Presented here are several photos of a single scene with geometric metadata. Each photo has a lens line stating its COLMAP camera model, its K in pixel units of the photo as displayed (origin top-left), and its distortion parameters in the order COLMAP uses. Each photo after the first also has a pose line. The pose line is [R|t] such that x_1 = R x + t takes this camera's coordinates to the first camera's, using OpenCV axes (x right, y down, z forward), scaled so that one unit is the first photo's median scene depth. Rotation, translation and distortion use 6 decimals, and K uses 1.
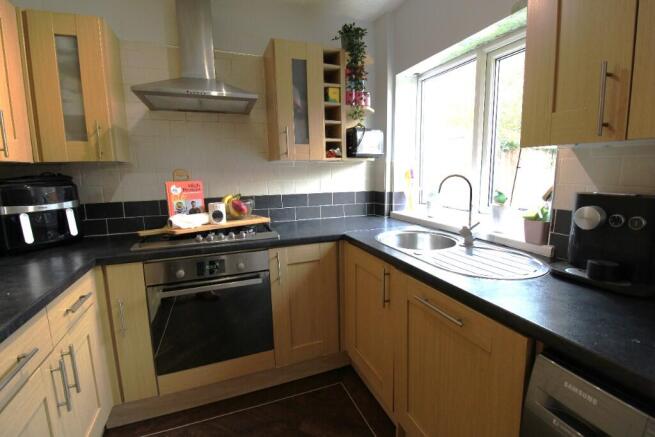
lens RADIAL K [[308.5, 0, 327.3], [0, 308.5, 211.6], [0, 0, 1]] dist [-0.002697, -0.000801]
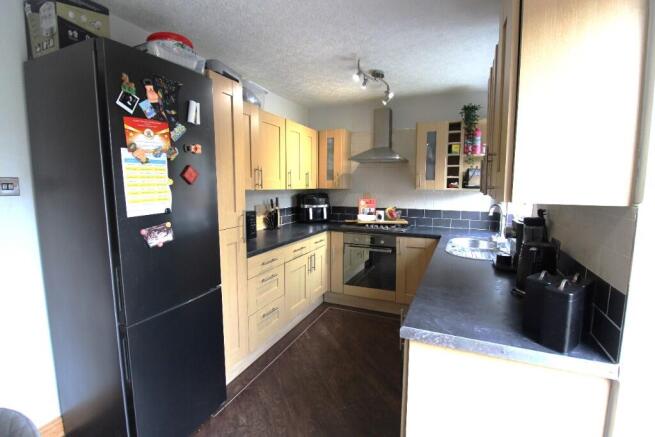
lens RADIAL K [[308.5, 0, 327.3], [0, 308.5, 211.6], [0, 0, 1]] dist [-0.002697, -0.000801]
pose [[0.704338, 0.082871, -0.705011, 0.765140], [-0.108847, 0.994026, 0.008100, -0.000262], [0.701470, 0.071033, 0.709150, -0.609962]]
